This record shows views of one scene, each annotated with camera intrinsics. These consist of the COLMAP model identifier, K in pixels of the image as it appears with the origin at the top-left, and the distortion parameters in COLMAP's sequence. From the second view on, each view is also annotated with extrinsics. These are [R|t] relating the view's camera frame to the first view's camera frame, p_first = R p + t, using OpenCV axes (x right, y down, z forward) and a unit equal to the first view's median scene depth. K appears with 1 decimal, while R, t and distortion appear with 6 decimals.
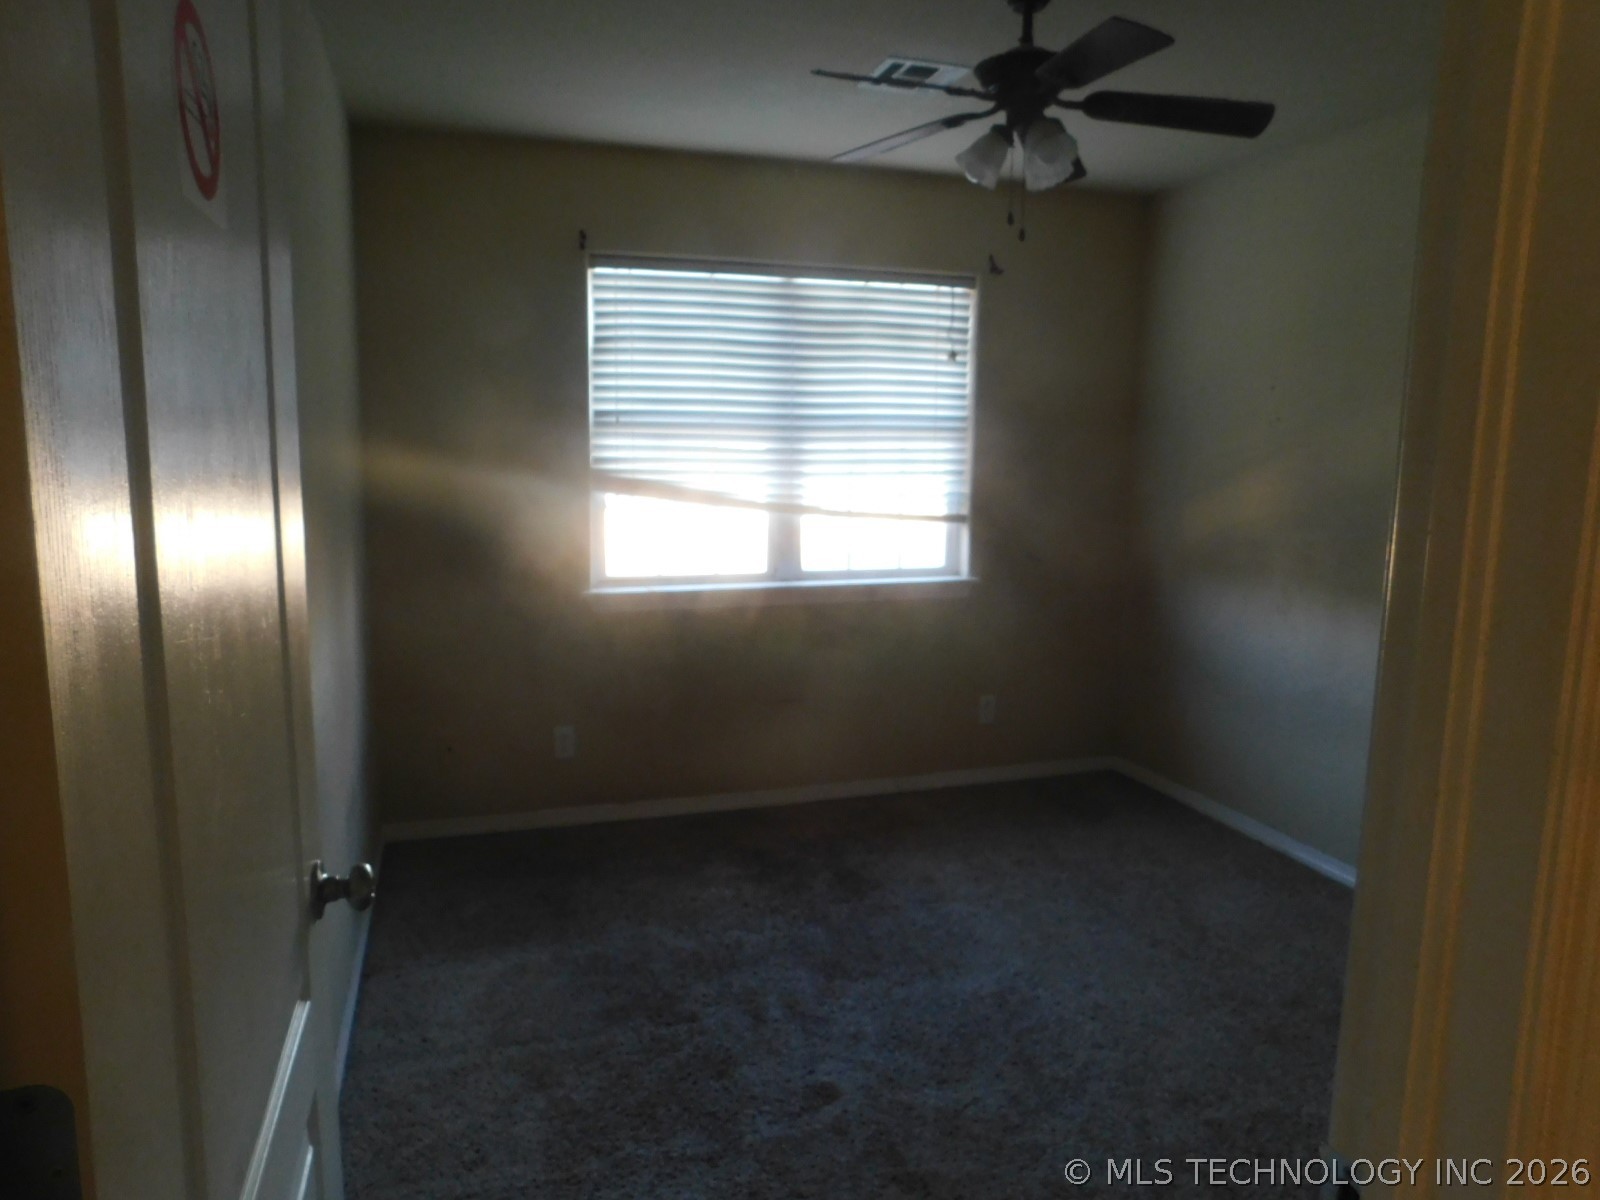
lens RADIAL K [[1072.7, 0, 799.1], [0, 1072.7, 601.0], [0, 0, 1]] dist [-0.038499, 0.003330]
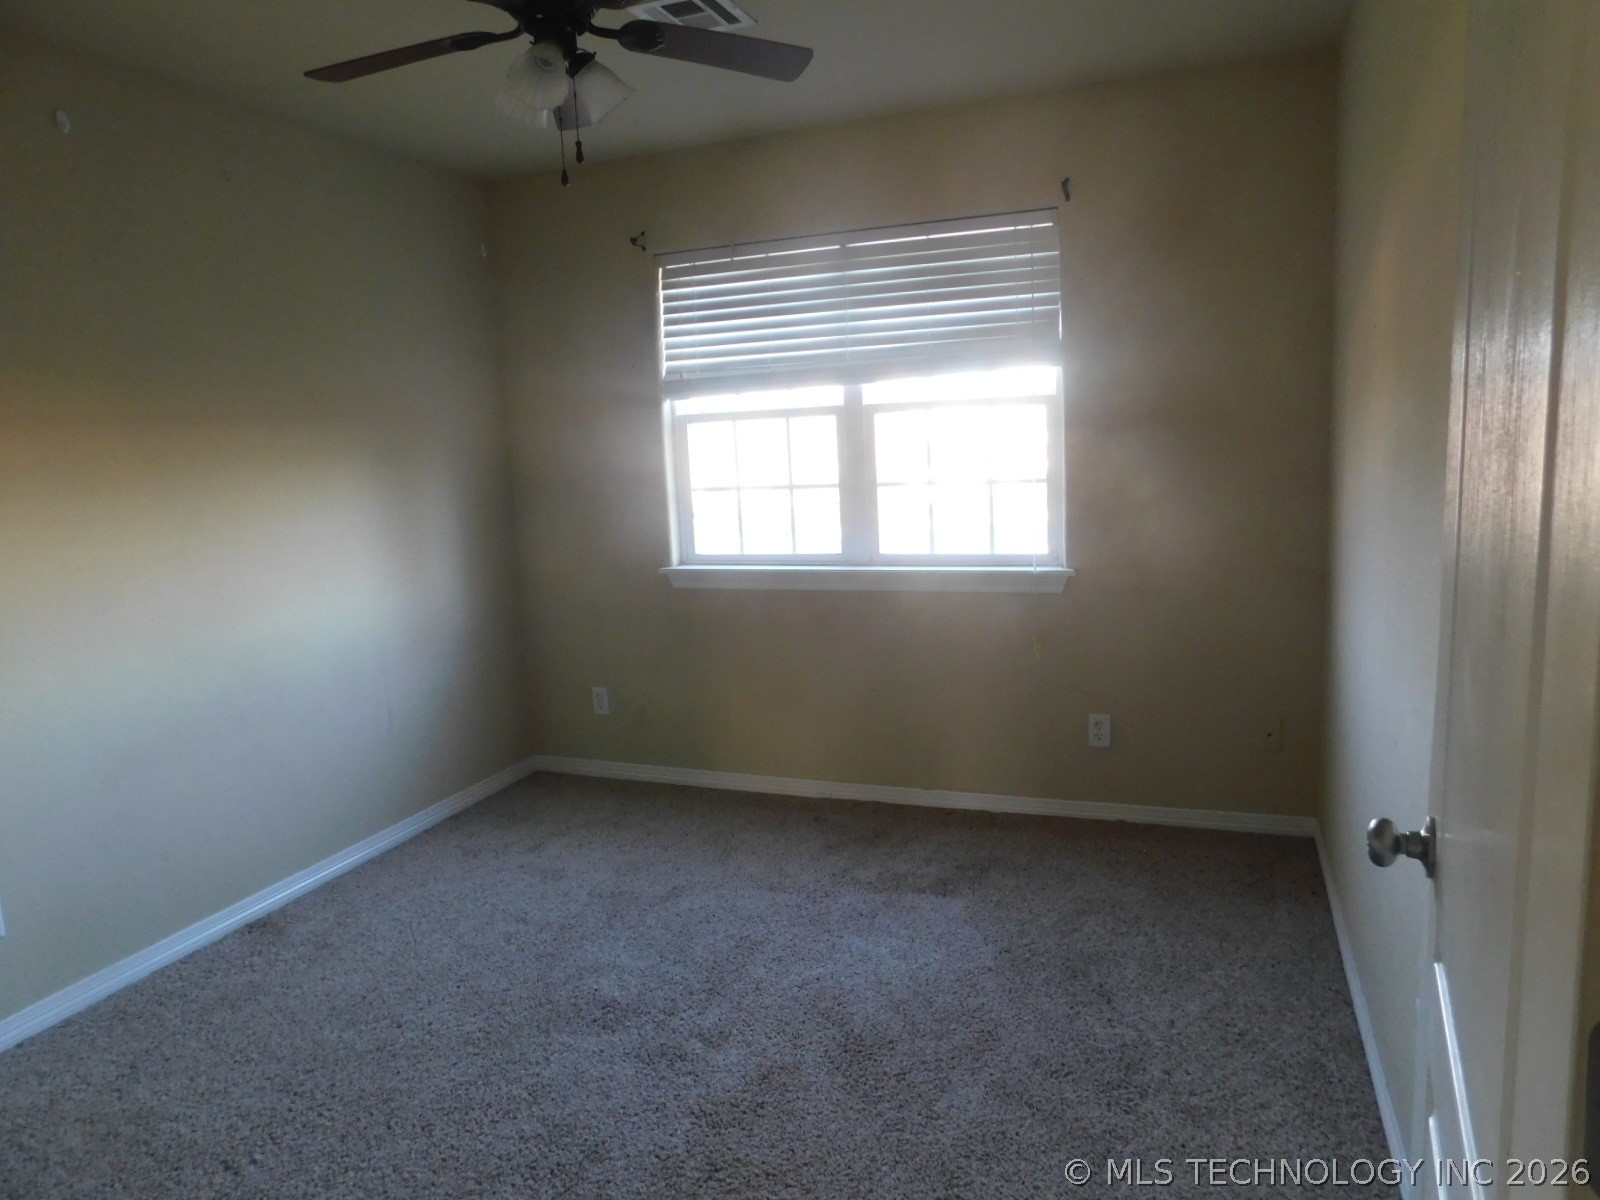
lens RADIAL K [[1058.1, 0, 800.0], [0, 1058.1, 600.0], [0, 0, 1]] dist [-0.002290, 0.002768]
pose [[0.762141, 0.056474, -0.644943, 0.562230], [-0.042676, 0.998404, 0.036994, -0.020130], [0.646003, -0.000671, 0.763334, 0.252471]]
